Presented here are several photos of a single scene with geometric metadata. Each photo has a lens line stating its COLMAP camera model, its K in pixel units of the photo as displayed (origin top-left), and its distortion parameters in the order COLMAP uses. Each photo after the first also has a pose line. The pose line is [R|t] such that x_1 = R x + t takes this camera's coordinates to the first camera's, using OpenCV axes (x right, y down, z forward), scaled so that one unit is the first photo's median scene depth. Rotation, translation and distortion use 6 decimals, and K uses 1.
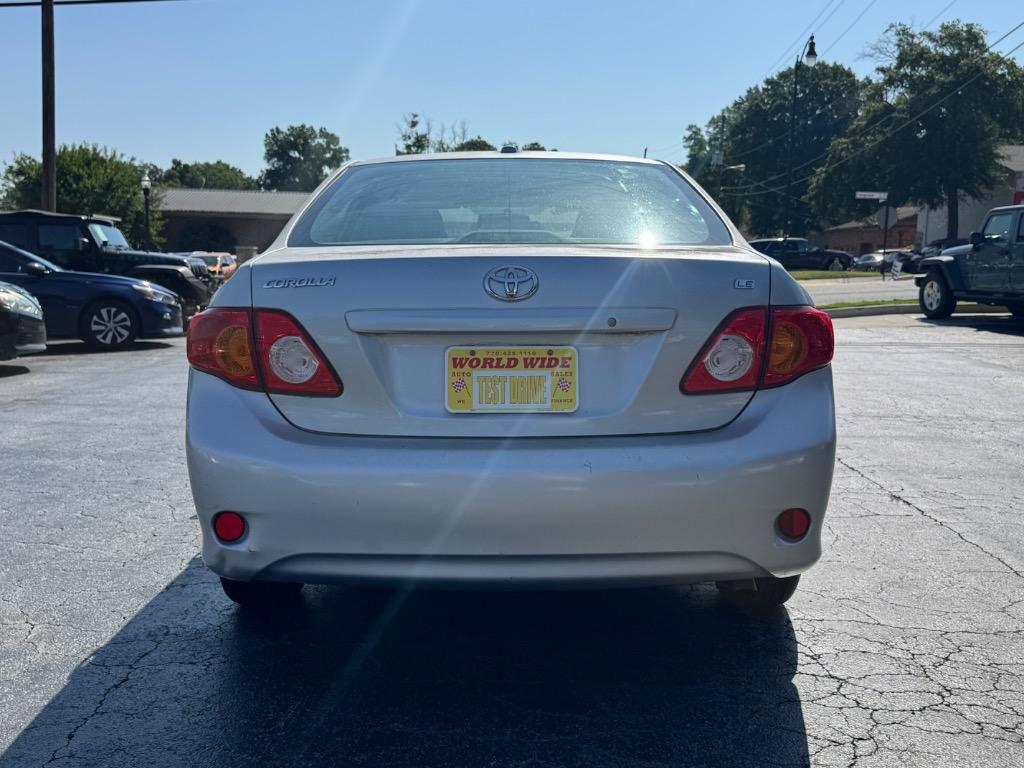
lens RADIAL K [[1075.9, 0, 497.0], [0, 1075.9, 380.9], [0, 0, 1]] dist [0.173106, -0.356194]
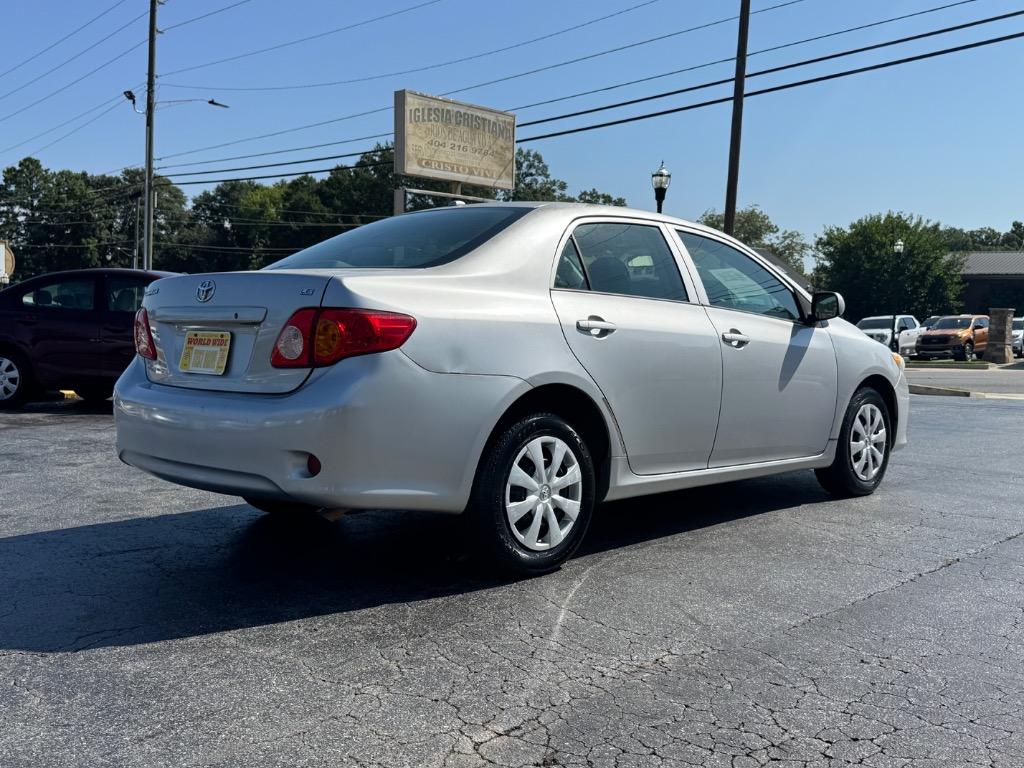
lens RADIAL K [[1075.9, 0, 497.0], [0, 1075.9, 380.9], [0, 0, 1]] dist [0.173106, -0.356194]
pose [[0.699606, 0.049651, -0.712802, 0.129723], [-0.094407, 0.995260, -0.023333, 0.003315], [0.708265, 0.083618, 0.700977, 0.017939]]
